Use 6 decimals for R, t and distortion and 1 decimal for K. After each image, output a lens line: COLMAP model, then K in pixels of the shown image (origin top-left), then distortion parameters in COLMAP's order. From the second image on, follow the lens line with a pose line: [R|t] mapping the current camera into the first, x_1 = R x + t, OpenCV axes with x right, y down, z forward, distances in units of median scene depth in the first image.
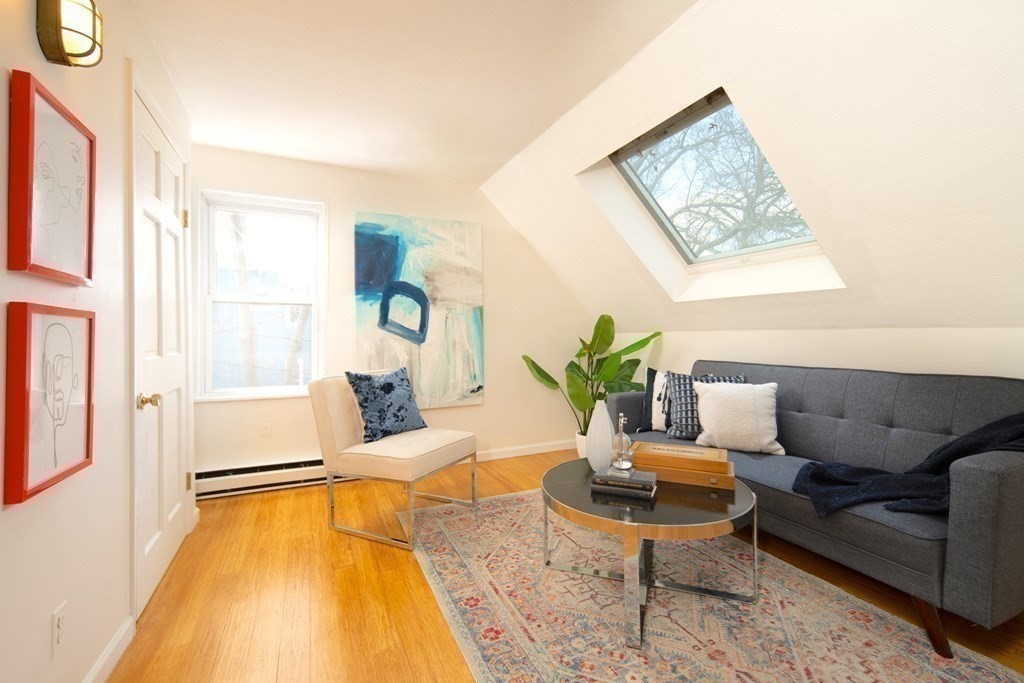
lens RADIAL K [[467.4, 0, 513.7], [0, 467.4, 336.7], [0, 0, 1]] dist [0.001601, 0.000087]
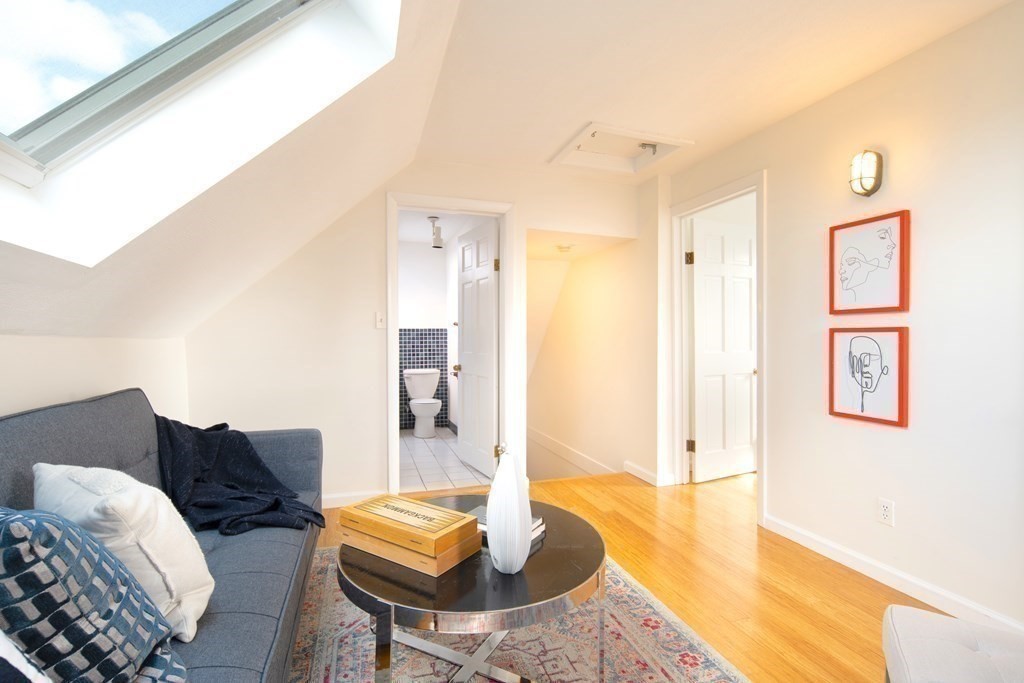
lens RADIAL K [[467.4, 0, 510.1], [0, 467.4, 342.9], [0, 0, 1]] dist [0.001601, 0.000087]
pose [[-0.992859, 0.003053, 0.119255, 0.140493], [0.003827, 0.999973, 0.006261, -0.013628], [-0.119233, 0.006673, -0.992844, 2.033741]]
